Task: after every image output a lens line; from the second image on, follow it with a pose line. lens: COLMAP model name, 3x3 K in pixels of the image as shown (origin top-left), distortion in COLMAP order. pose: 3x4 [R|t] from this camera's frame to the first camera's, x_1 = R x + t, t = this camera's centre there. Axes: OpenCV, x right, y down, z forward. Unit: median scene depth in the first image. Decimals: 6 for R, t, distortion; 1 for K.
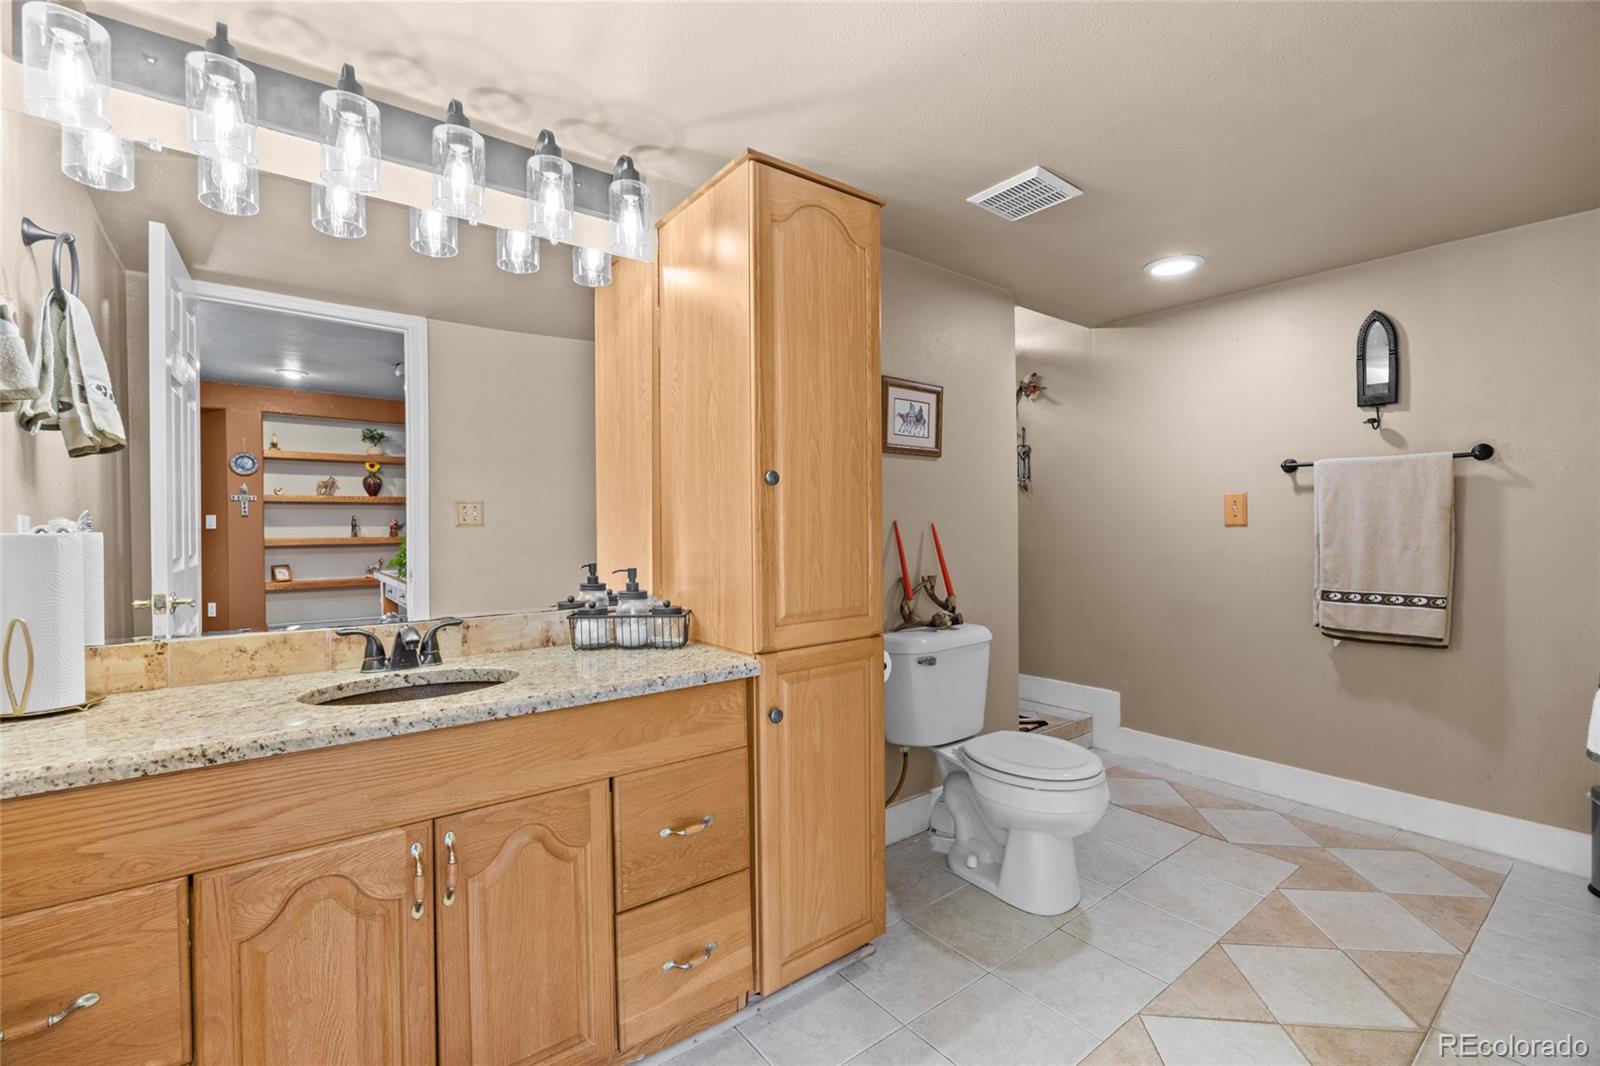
lens RADIAL K [[703.6, 0, 806.1], [0, 703.6, 528.6], [0, 0, 1]] dist [-0.004911, 0.000133]
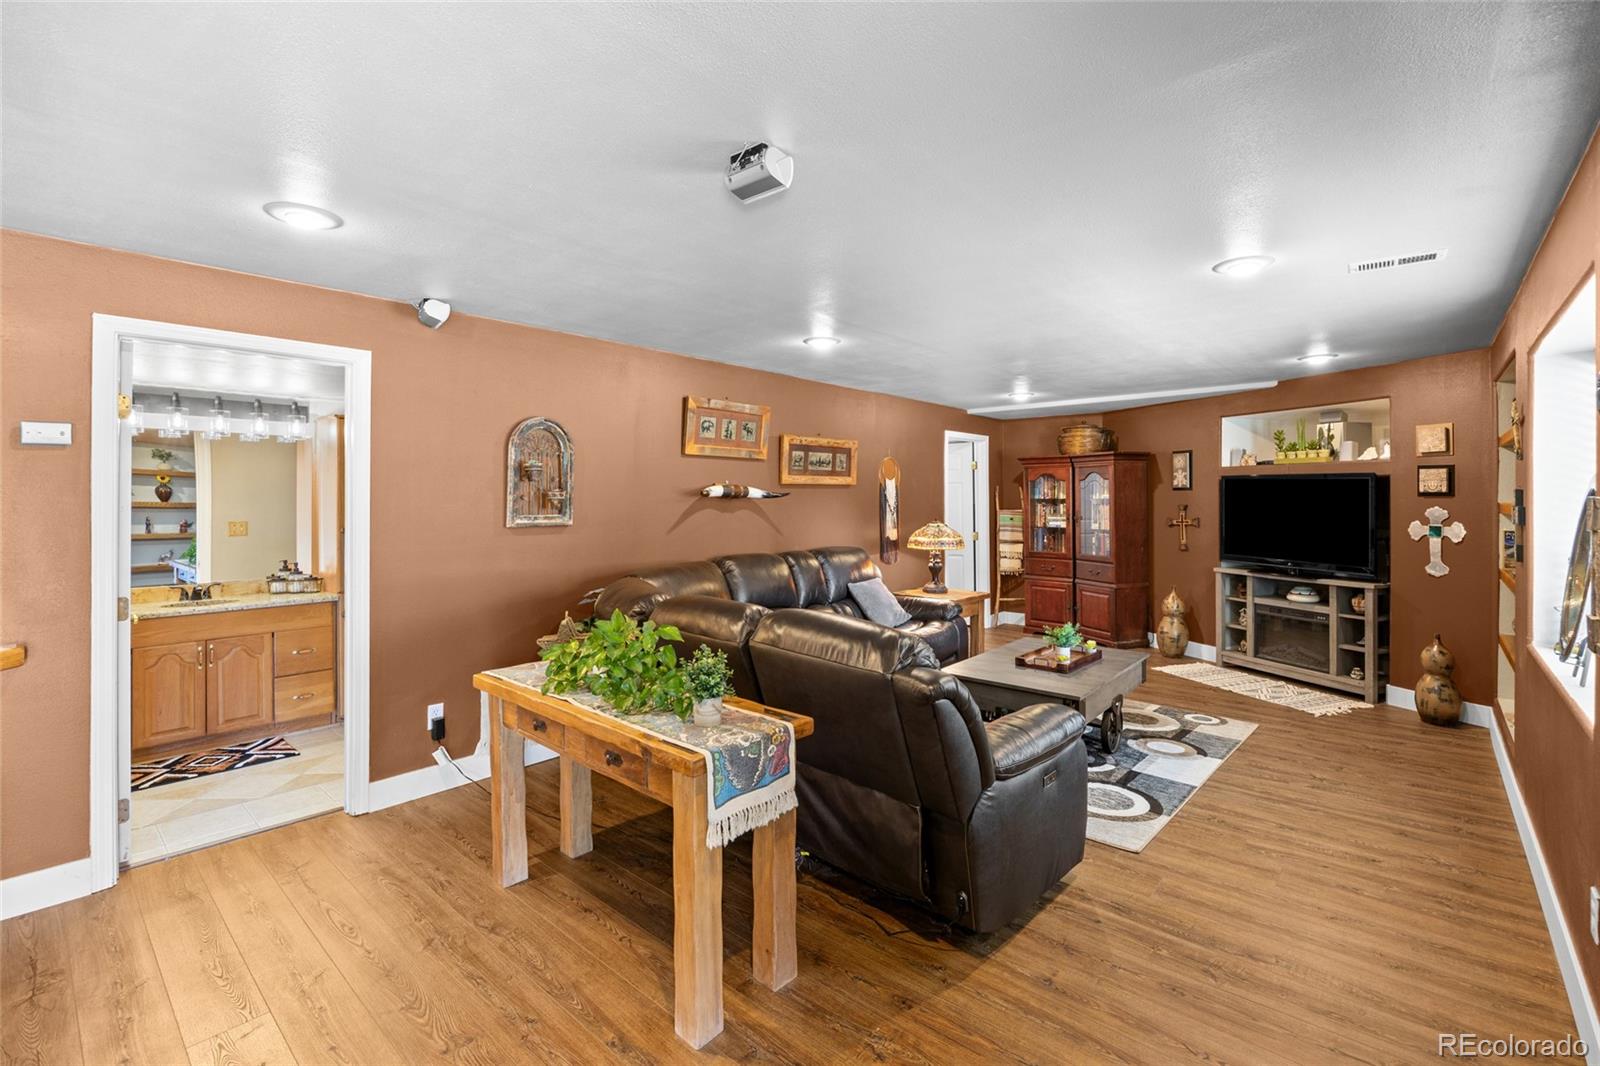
lens RADIAL K [[703.6, 0, 783.3], [0, 703.6, 494.8], [0, 0, 1]] dist [-0.004911, 0.000133]
pose [[0.983304, 0.005401, 0.181892, 1.089187], [-0.002275, 0.999846, -0.017389, -0.158055], [-0.181957, 0.016685, 0.983165, -1.950674]]
